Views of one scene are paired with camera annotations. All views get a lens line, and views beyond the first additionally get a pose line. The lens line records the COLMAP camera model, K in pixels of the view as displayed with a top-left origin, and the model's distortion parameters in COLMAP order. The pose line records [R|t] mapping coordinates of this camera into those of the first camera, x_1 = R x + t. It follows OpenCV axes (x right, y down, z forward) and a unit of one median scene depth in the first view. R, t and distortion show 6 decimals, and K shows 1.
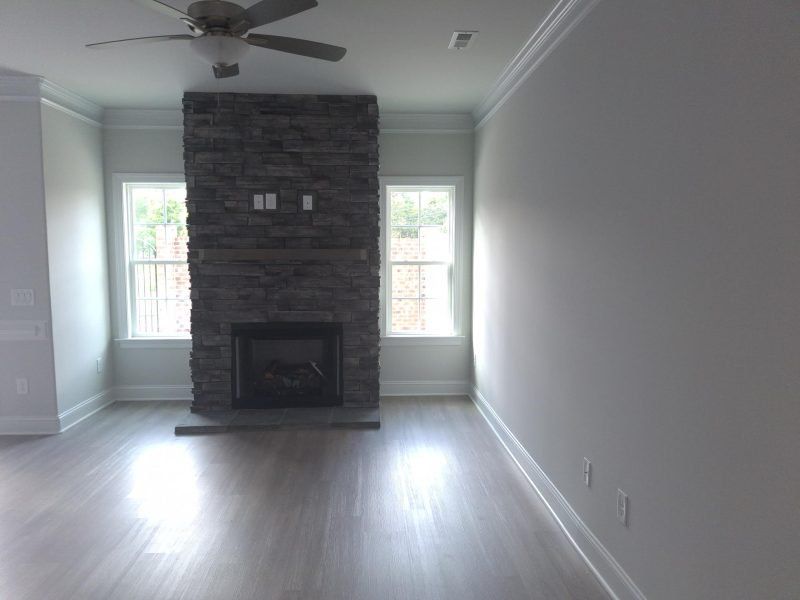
lens RADIAL K [[618.0, 0, 391.4], [0, 618.0, 314.5], [0, 0, 1]] dist [0.009229, -0.019368]
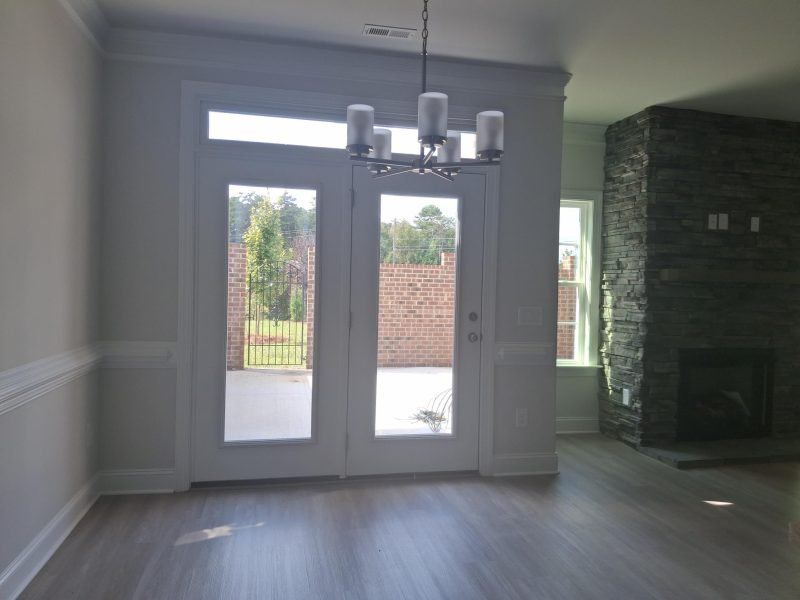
lens RADIAL K [[618.0, 0, 403.8], [0, 618.0, 287.2], [0, 0, 1]] dist [0.009229, -0.019368]
pose [[0.985939, 0.019325, 0.165982, -0.844773], [-0.002983, 0.995167, -0.098148, 0.015333], [-0.167077, 0.096273, 0.981232, 0.145270]]
